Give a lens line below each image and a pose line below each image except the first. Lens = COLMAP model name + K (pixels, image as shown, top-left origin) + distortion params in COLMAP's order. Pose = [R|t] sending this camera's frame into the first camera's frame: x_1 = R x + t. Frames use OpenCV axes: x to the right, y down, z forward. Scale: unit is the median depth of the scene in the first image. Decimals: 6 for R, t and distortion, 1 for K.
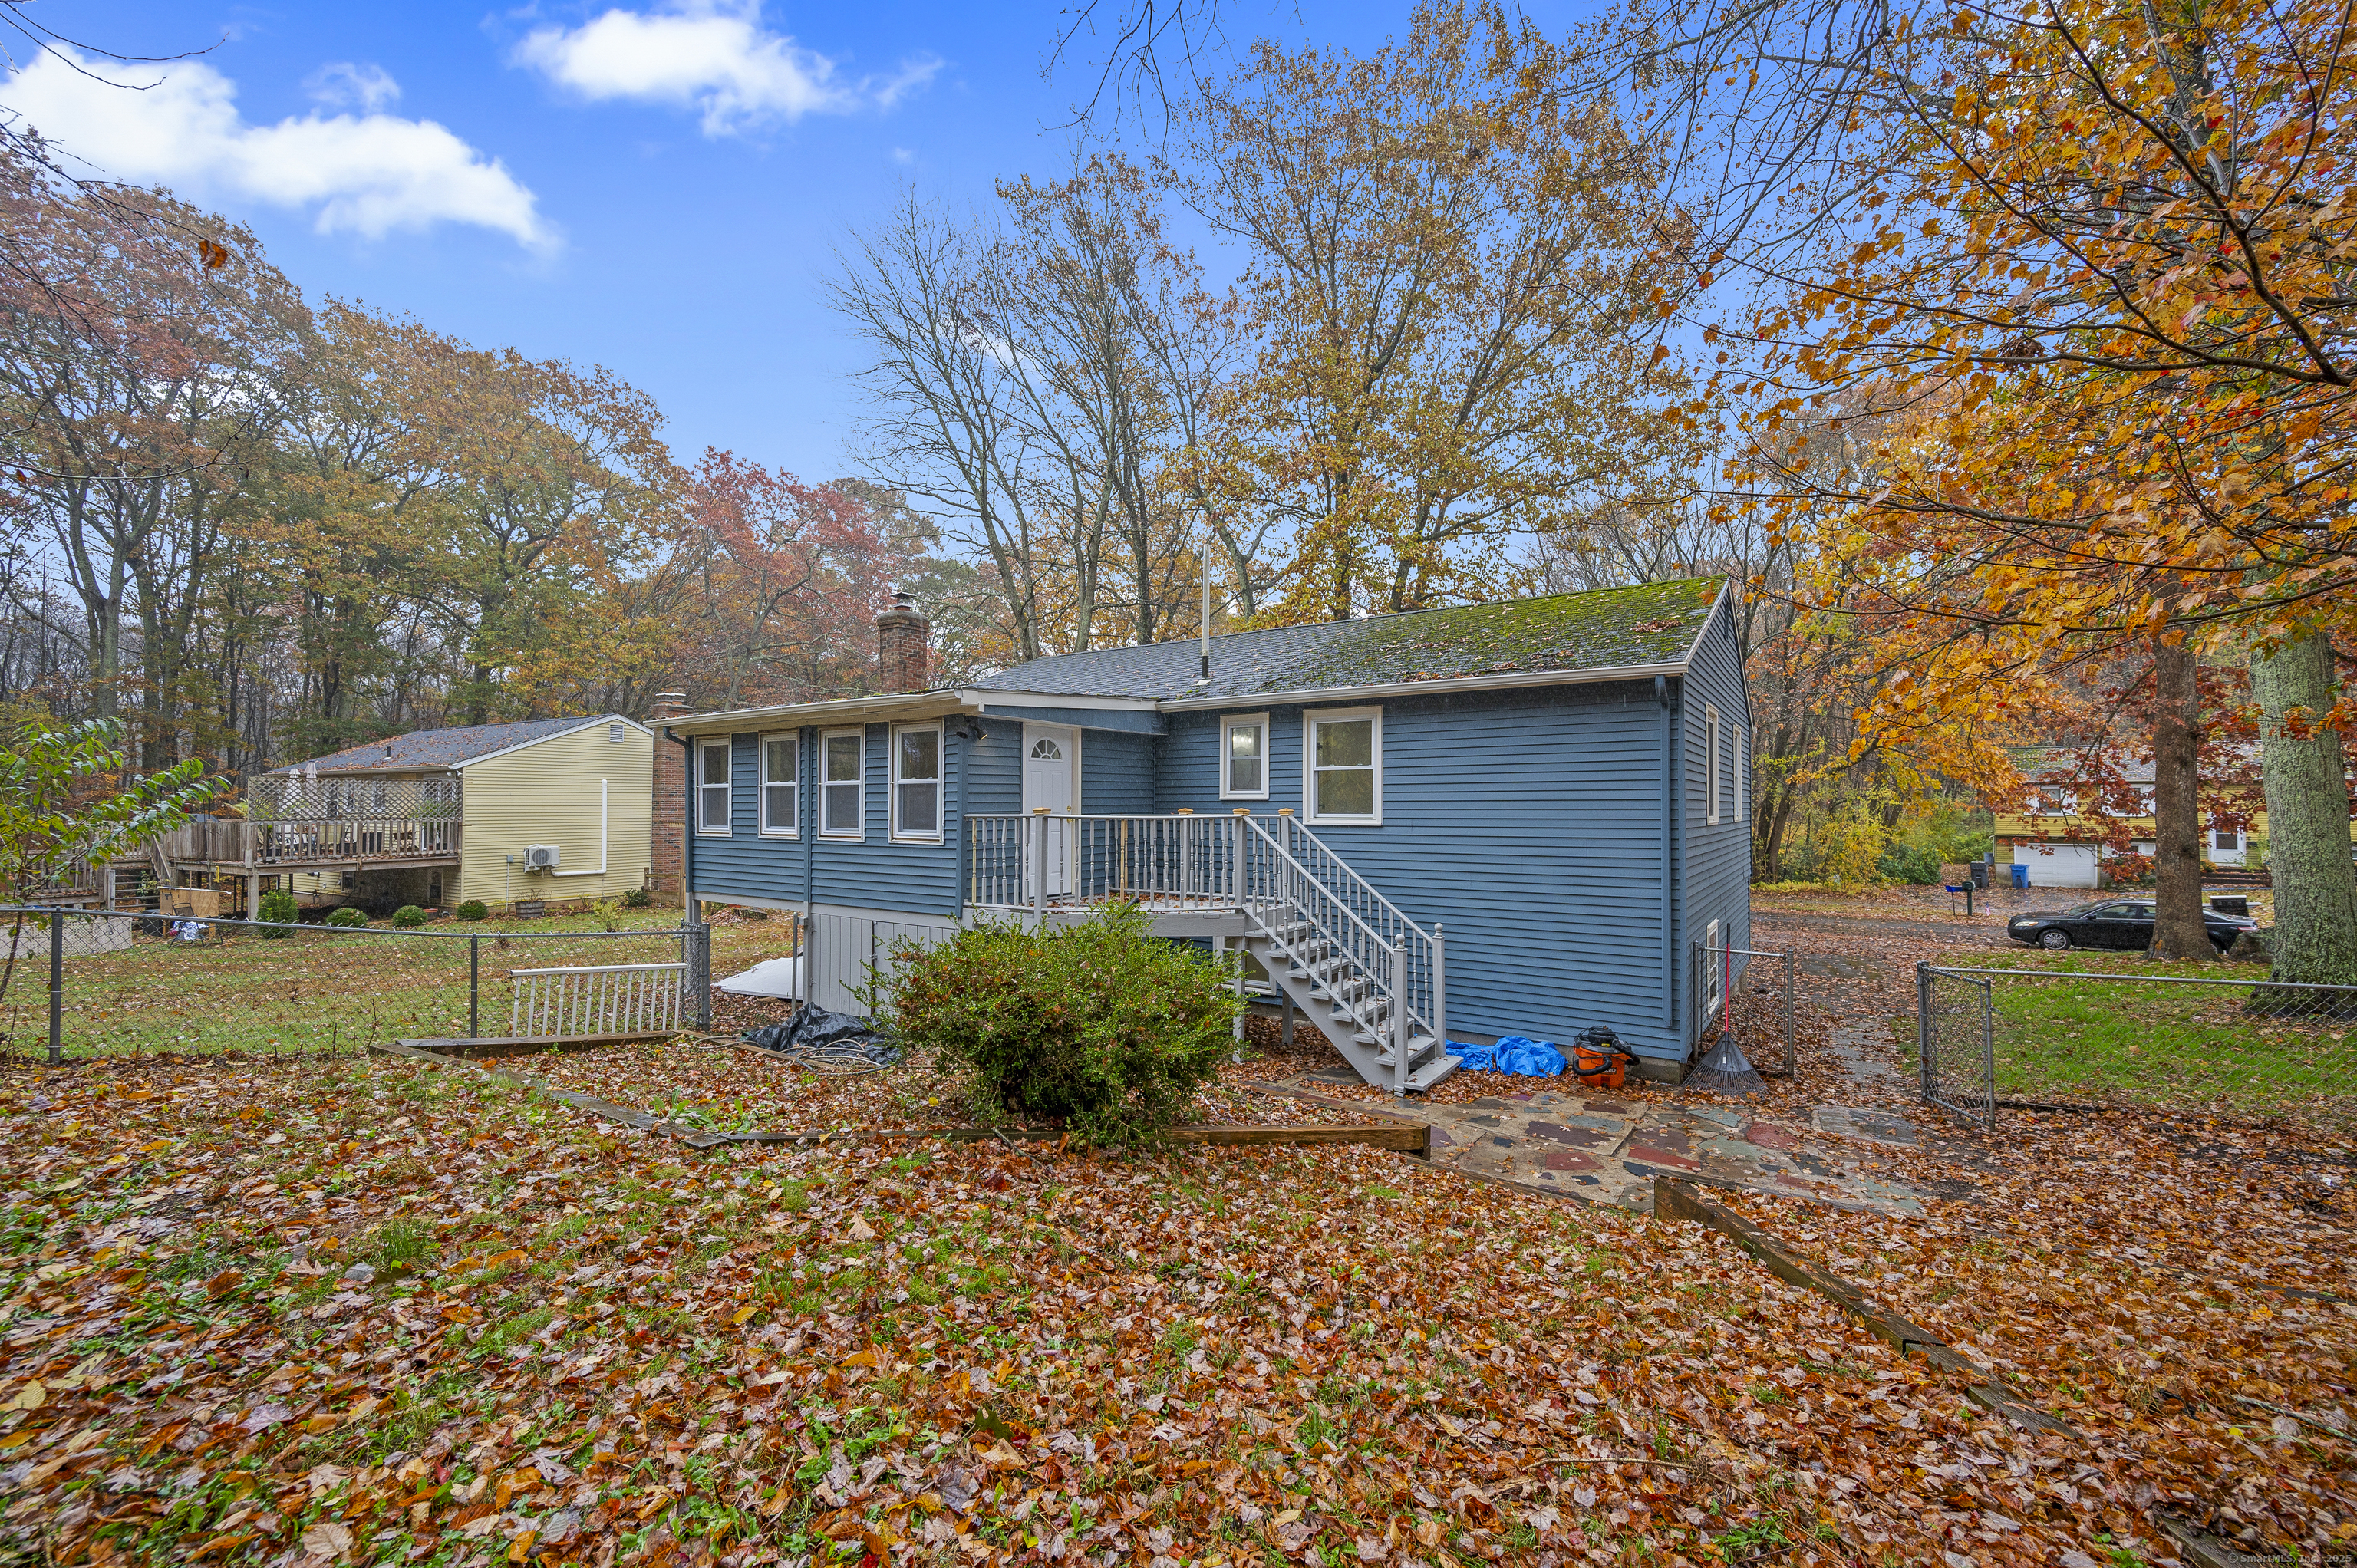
lens RADIAL K [[951.9, 0, 1177.4], [0, 951.9, 791.5], [0, 0, 1]] dist [0.005525, -0.000452]
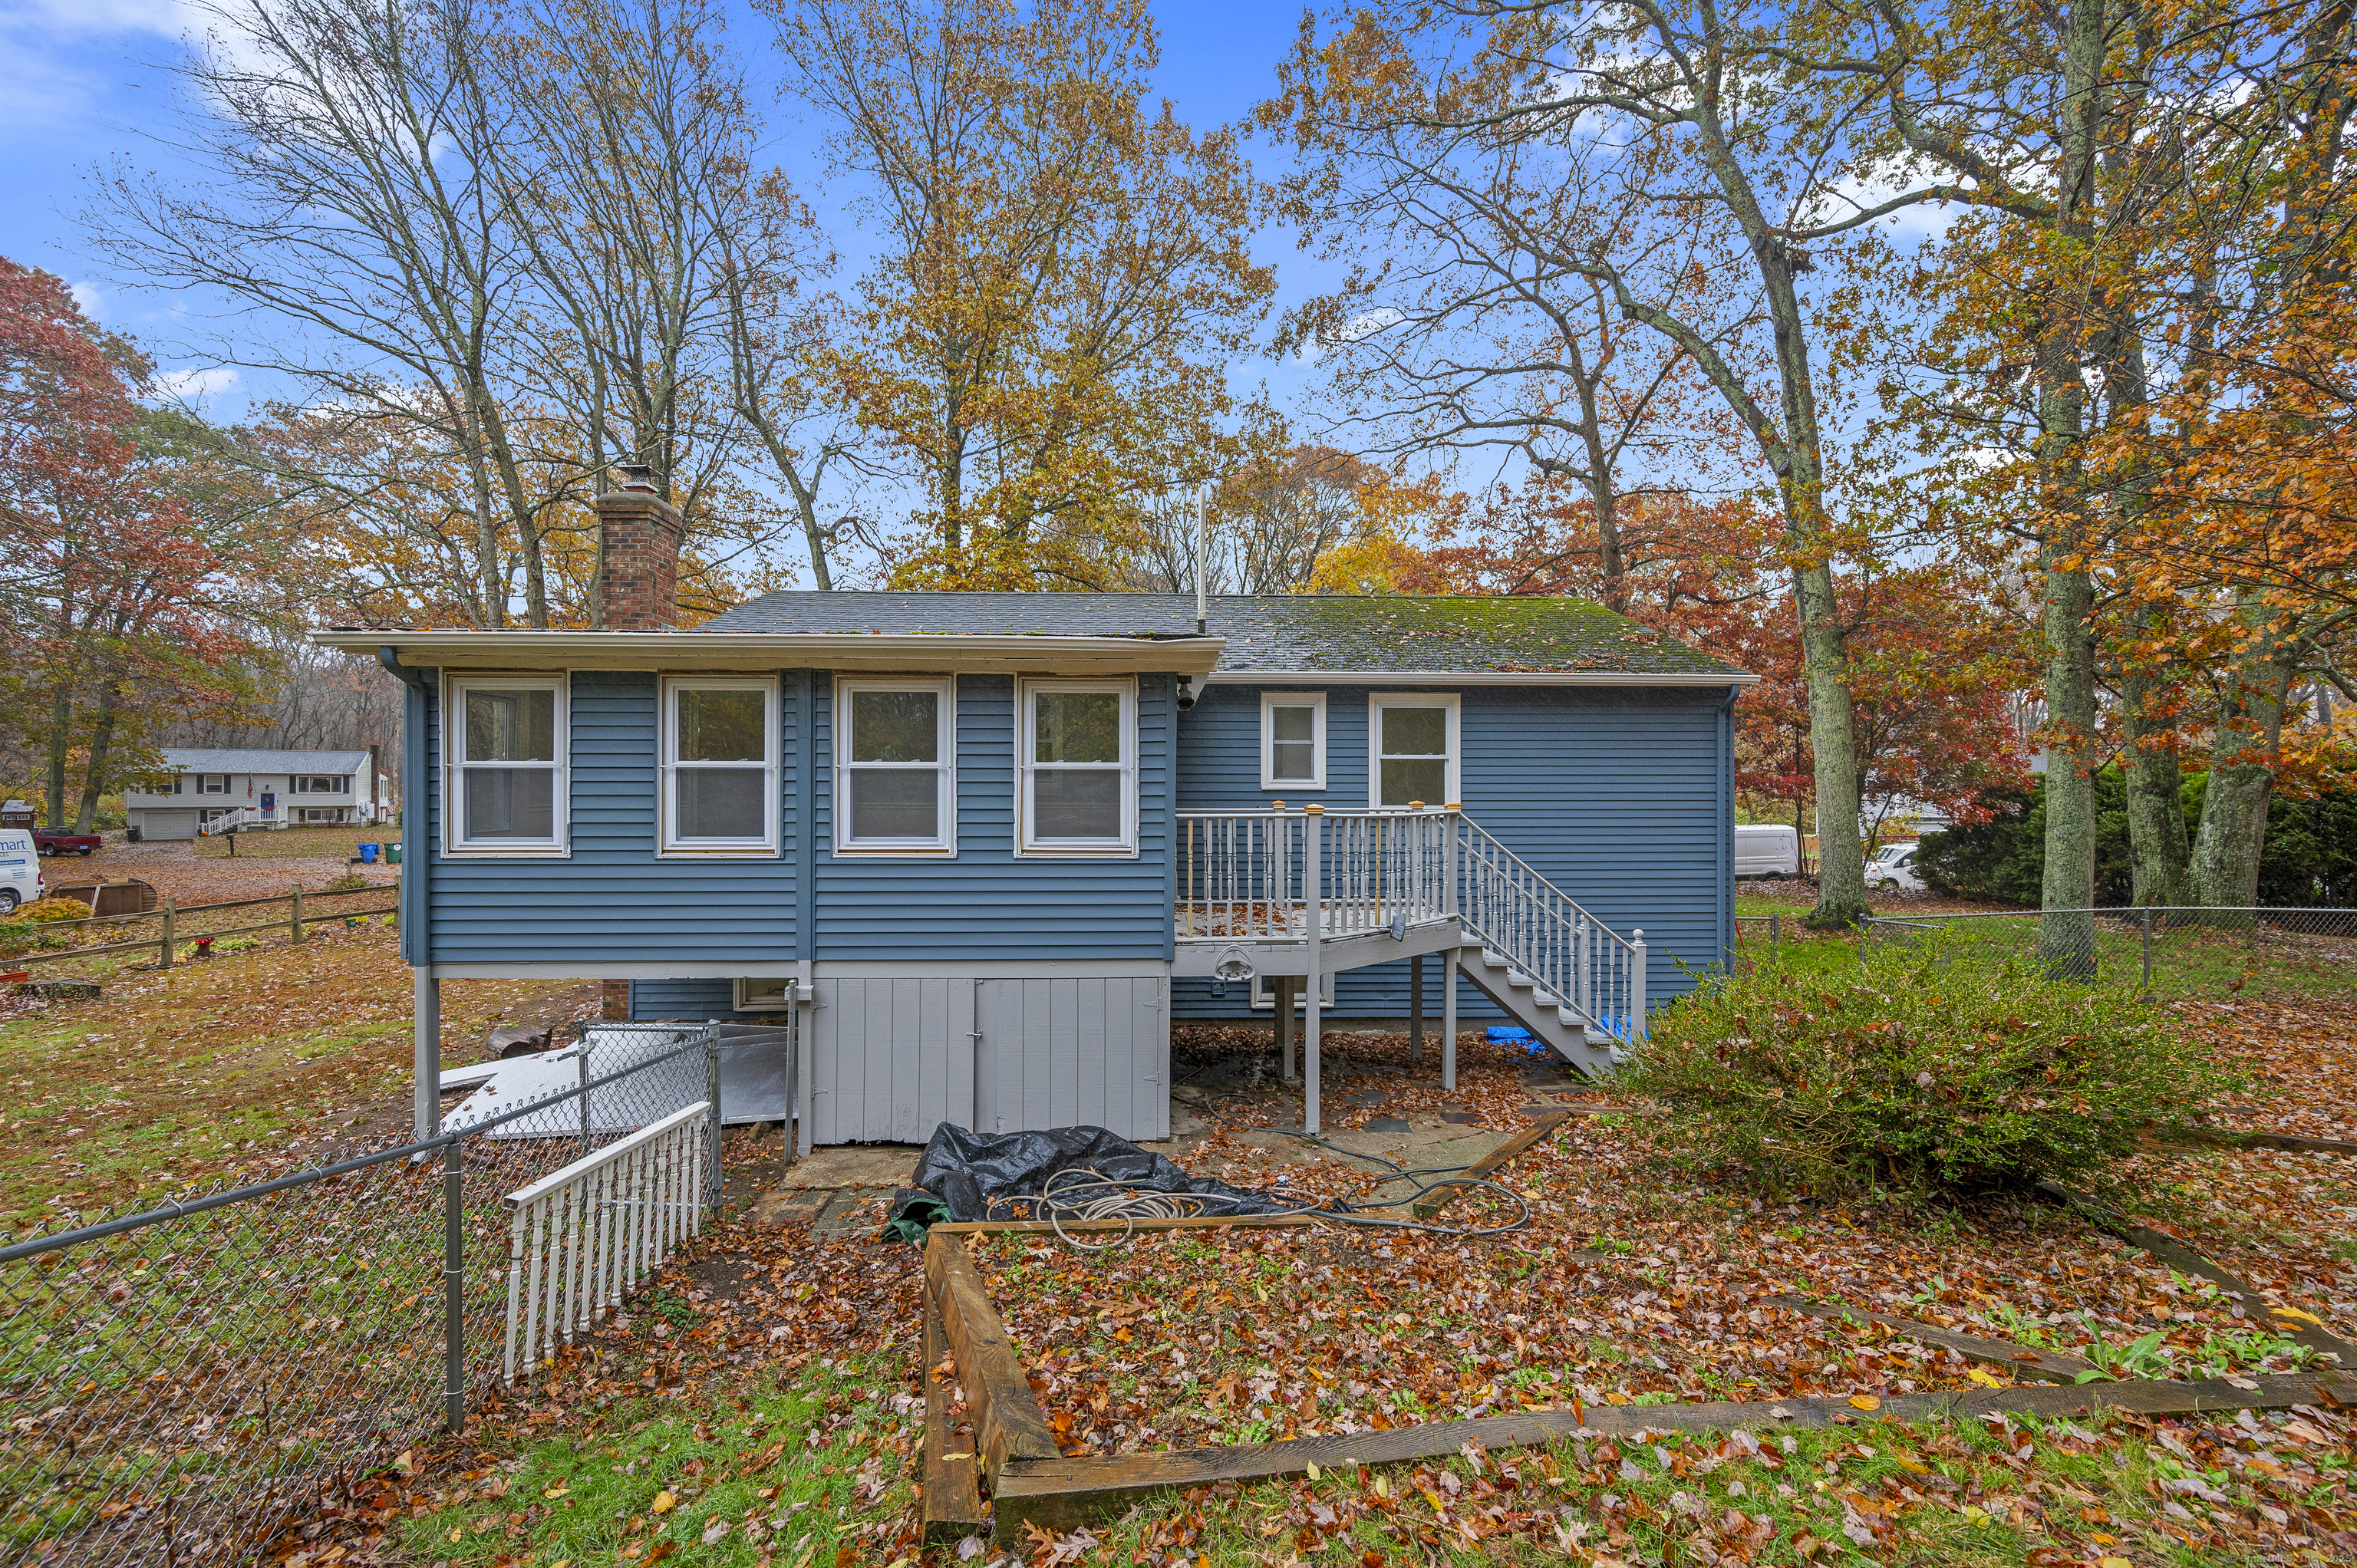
lens RADIAL K [[951.9, 0, 1178.5], [0, 951.9, 779.4], [0, 0, 1]] dist [0.005525, -0.000452]
pose [[0.795391, 0.005292, 0.606073, -0.572831], [-0.009306, 0.999951, 0.003482, -0.003362], [-0.606025, -0.008409, 0.795401, 0.380508]]
